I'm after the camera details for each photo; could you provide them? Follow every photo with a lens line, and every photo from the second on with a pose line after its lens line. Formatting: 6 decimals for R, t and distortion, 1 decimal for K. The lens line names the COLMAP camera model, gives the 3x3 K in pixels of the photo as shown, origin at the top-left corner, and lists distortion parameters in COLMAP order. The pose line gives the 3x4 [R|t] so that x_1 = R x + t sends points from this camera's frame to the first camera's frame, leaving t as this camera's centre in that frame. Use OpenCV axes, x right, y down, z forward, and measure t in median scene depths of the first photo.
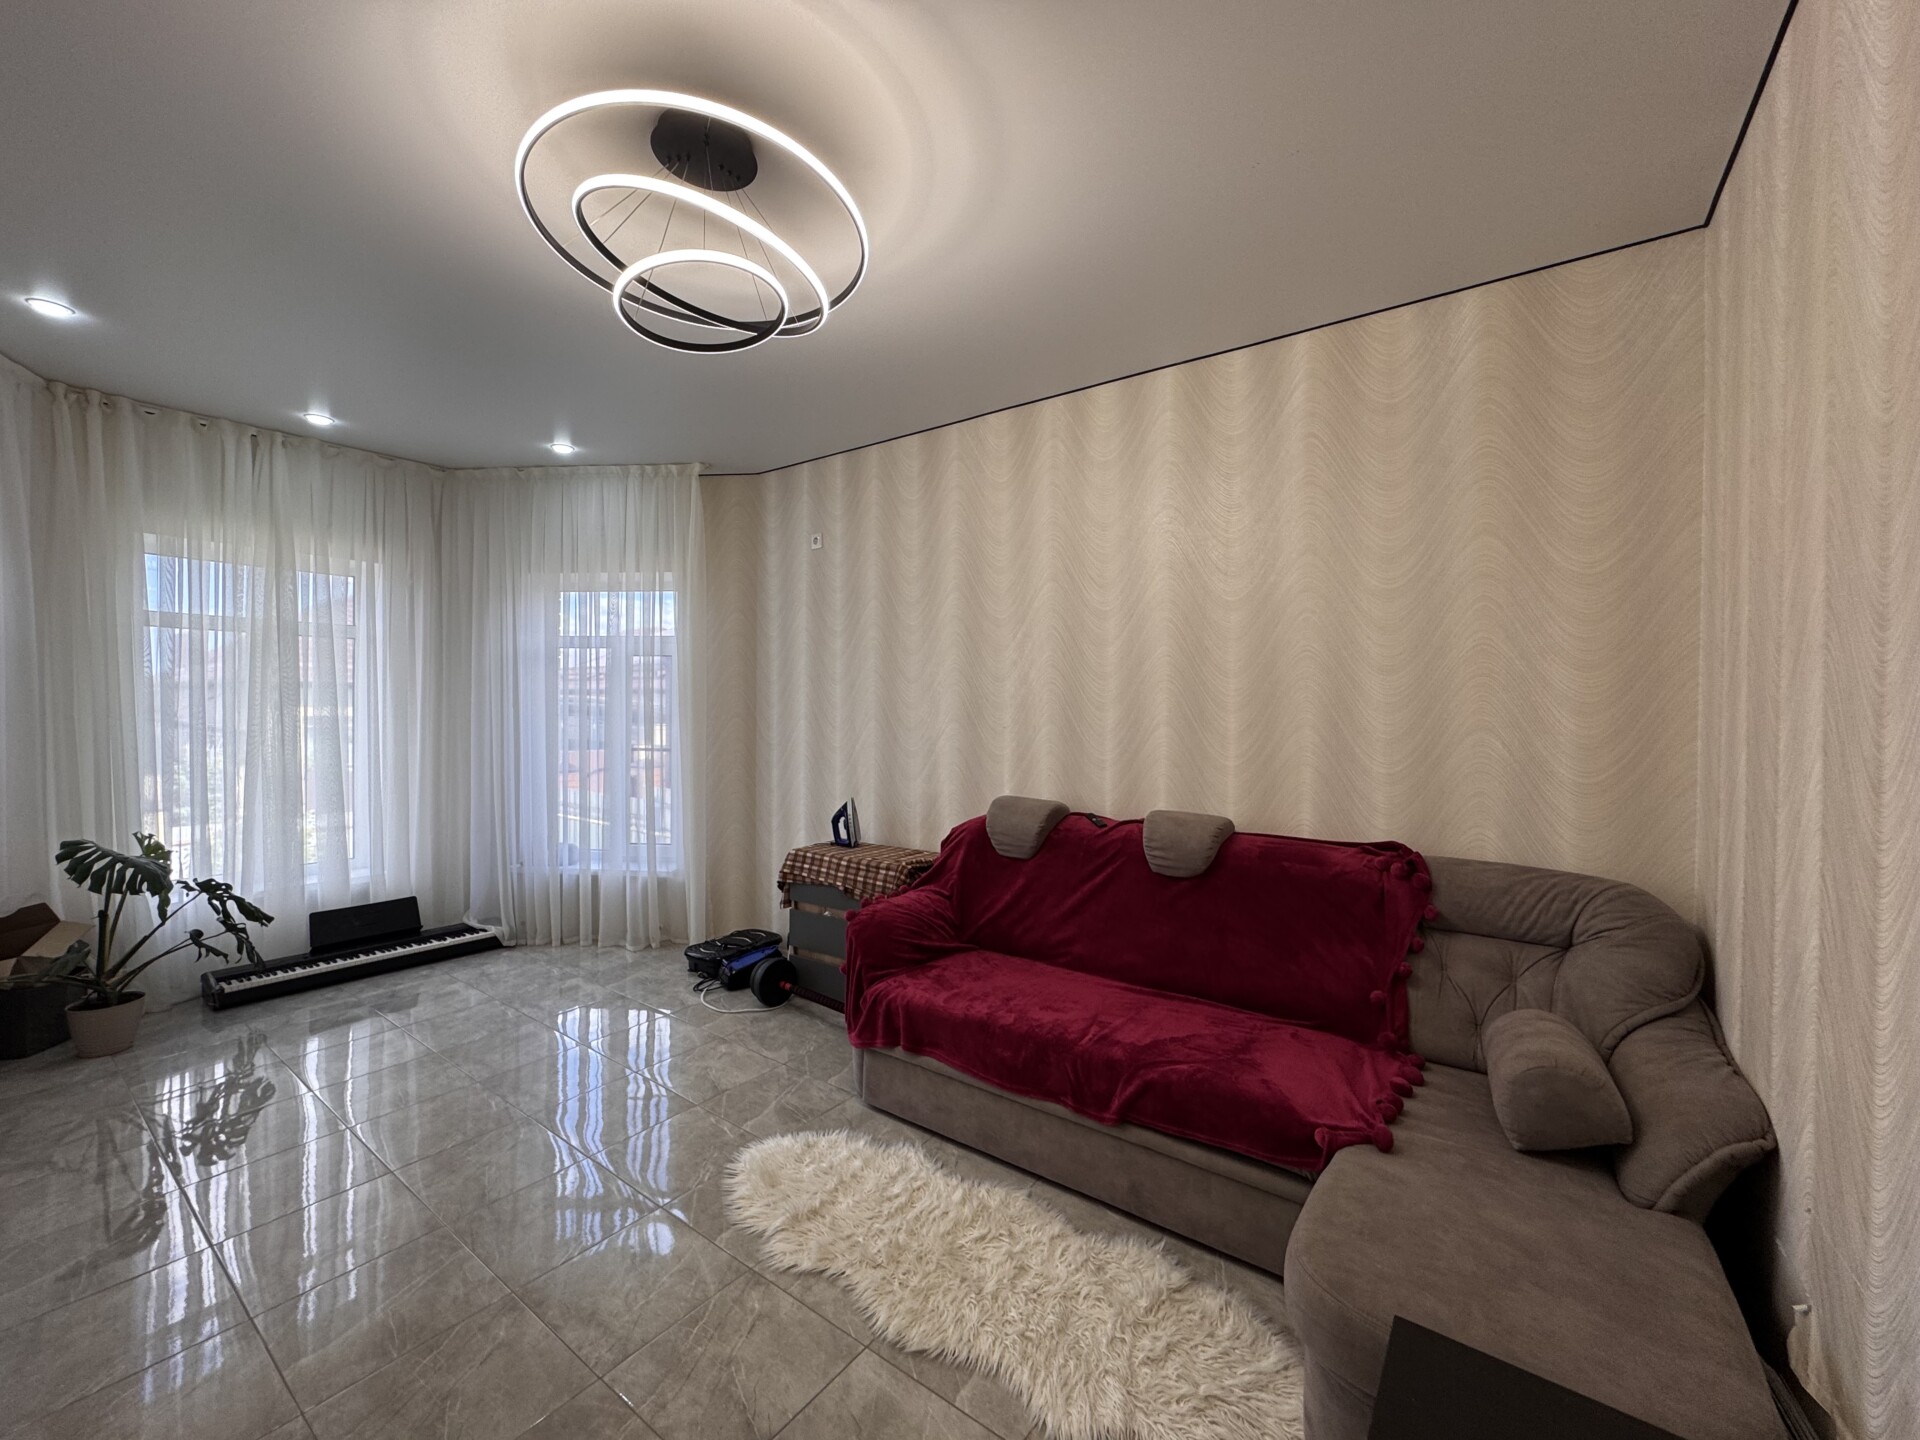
lens RADIAL K [[771.2, 0, 960.0], [0, 771.2, 720.0], [0, 0, 1]] dist [-0.001141, 0.000038]
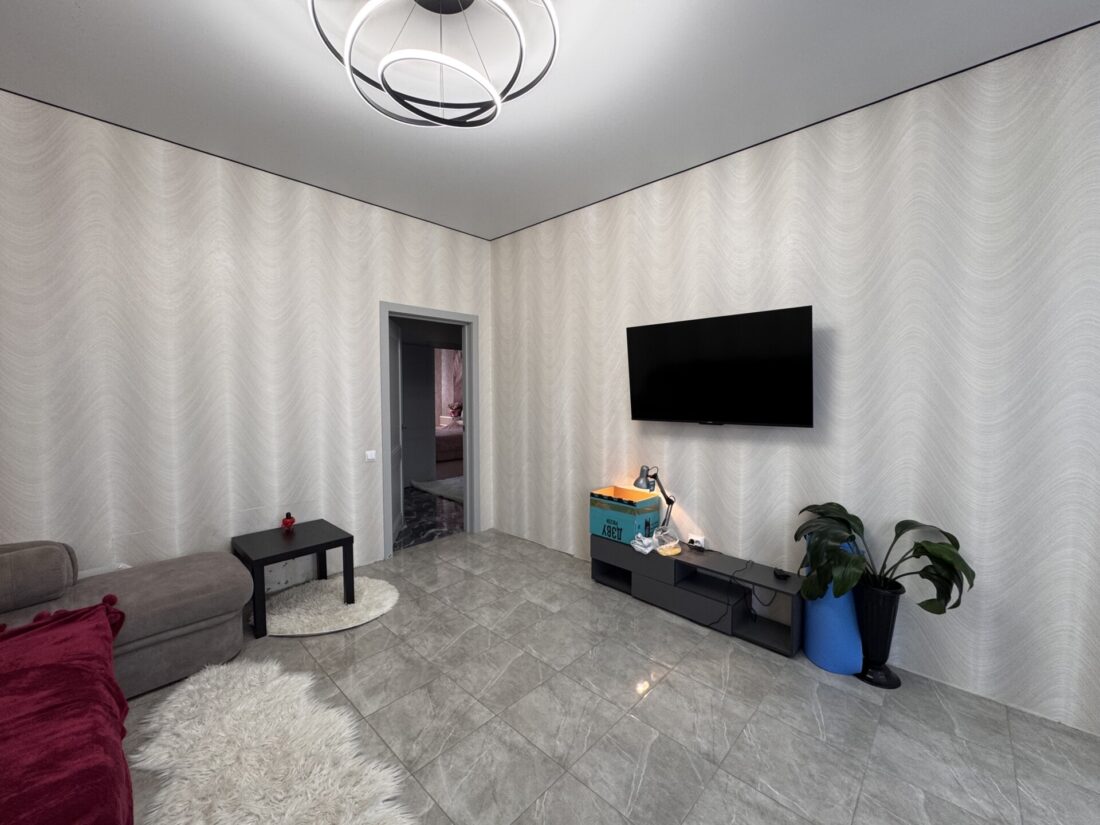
lens RADIAL K [[441.9, 0, 550.0], [0, 441.9, 412.5], [0, 0, 1]] dist [-0.001141, 0.000038]
pose [[-0.991345, -0.021332, 0.129538, -0.370990], [-0.012416, 0.997522, 0.069250, -0.009551], [-0.130695, 0.067043, -0.989153, 1.042311]]
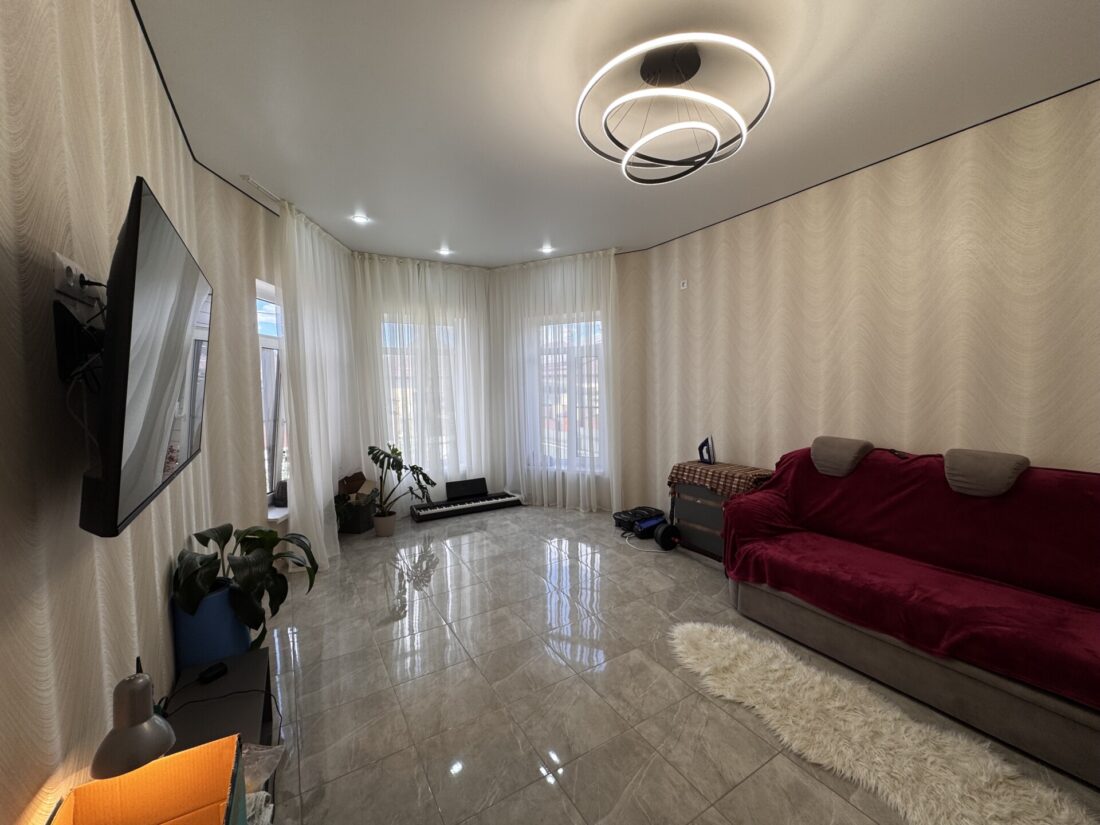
lens RADIAL K [[442.3, 0, 550.0], [0, 442.3, 412.5], [0, 0, 1]] dist [0.000899, 0.000066]
pose [[0.922540, 0.001997, -0.385895, -0.114502], [0.017825, 0.998699, 0.047781, -0.002633], [0.385489, -0.050959, 0.921304, -0.040493]]
